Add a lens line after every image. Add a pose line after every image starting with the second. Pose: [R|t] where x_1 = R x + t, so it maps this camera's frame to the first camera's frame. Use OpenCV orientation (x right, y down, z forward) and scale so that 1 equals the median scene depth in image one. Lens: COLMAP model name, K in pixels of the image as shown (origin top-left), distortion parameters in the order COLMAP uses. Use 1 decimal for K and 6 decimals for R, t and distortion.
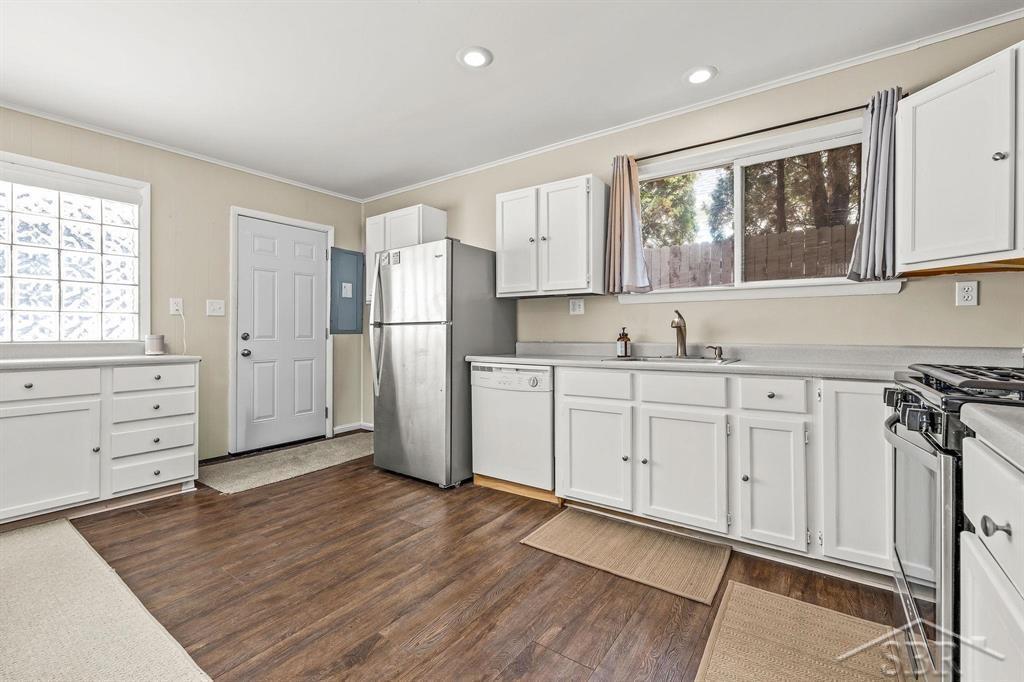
lens RADIAL K [[434.8, 0, 513.5], [0, 434.8, 332.6], [0, 0, 1]] dist [-0.000881, 0.000193]
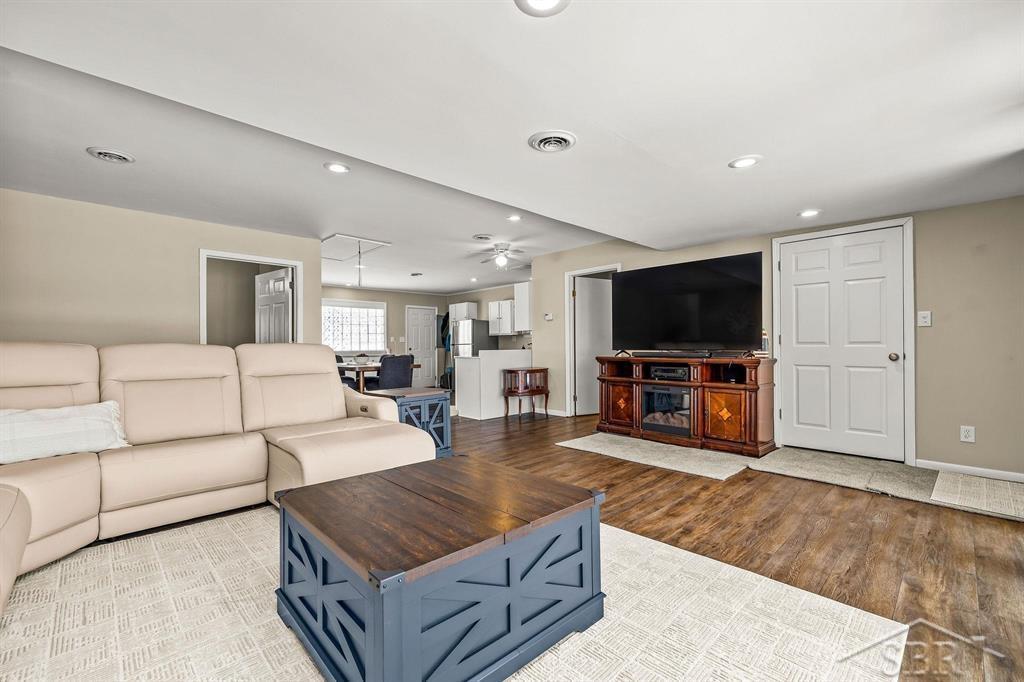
lens RADIAL K [[434.8, 0, 501.9], [0, 434.8, 343.9], [0, 0, 1]] dist [-0.000881, 0.000193]
pose [[0.977958, -0.012745, -0.208410, 0.762654], [0.011089, 0.999897, -0.009110, 0.009355], [0.208505, 0.006598, 0.977999, -2.212796]]
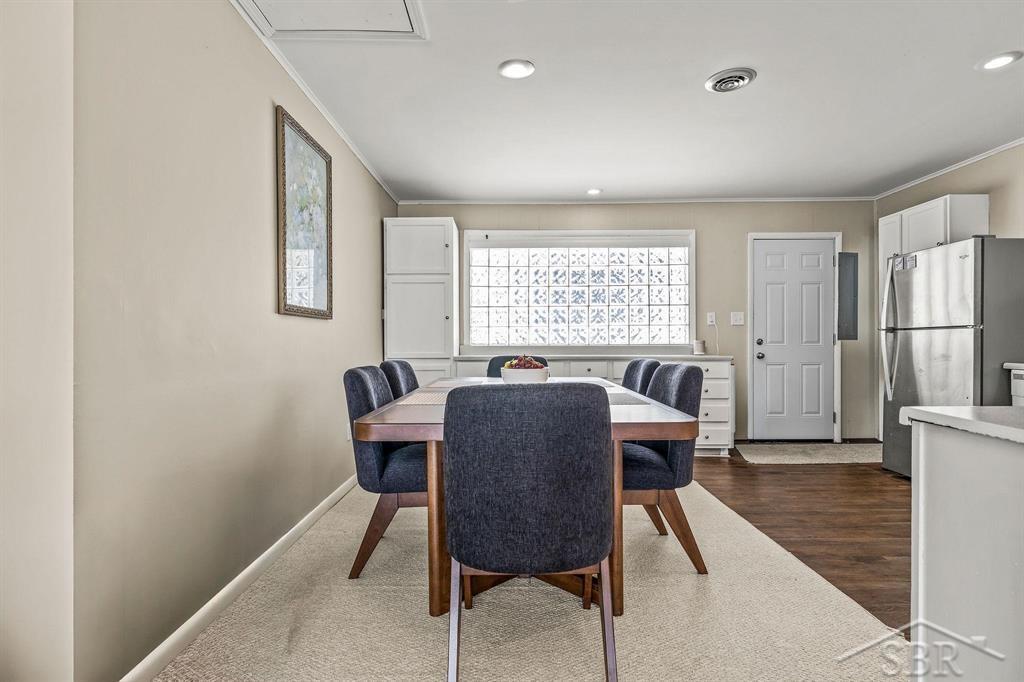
lens RADIAL K [[518.4, 0, 509.8], [0, 518.4, 339.8], [0, 0, 1]] dist [-0.000671, -0.000479]
pose [[0.575570, -0.002610, -0.817749, 0.179777], [0.003089, 0.999995, -0.001017, 0.003754], [0.817747, -0.001941, 0.575575, -0.459987]]
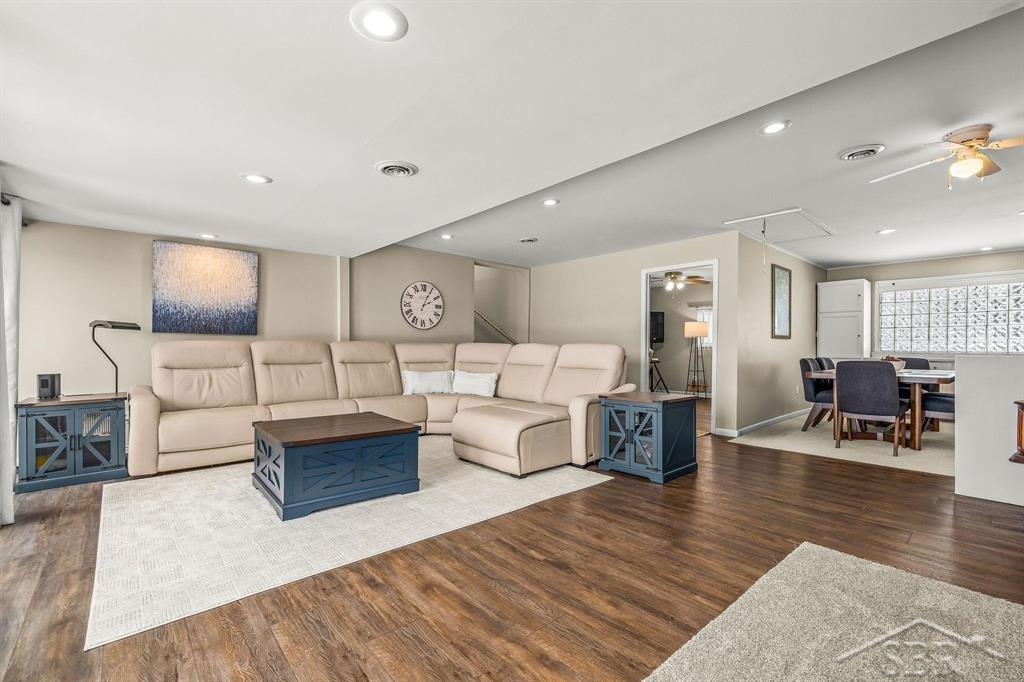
lens RADIAL K [[434.8, 0, 512.0], [0, 434.8, 350.0], [0, 0, 1]] dist [-0.000881, 0.000193]
pose [[-0.234056, 0.004668, -0.972212, 1.509341], [-0.004995, 0.999970, 0.006004, 0.005442], [0.972210, 0.006262, -0.234026, -0.984426]]
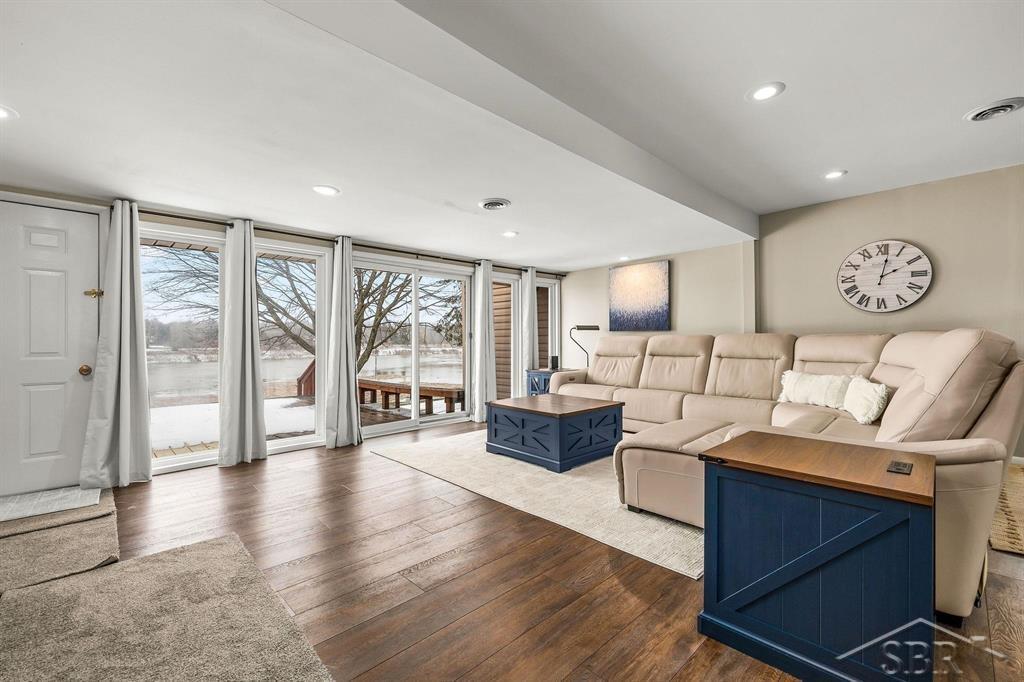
lens RADIAL K [[434.8, 0, 516.5], [0, 434.8, 339.1], [0, 0, 1]] dist [-0.000881, 0.000193]
pose [[-0.983434, 0.004396, 0.181215, 0.422651], [0.004076, 0.999989, -0.002137, 0.003134], [-0.181223, -0.001362, -0.983441, -0.293001]]
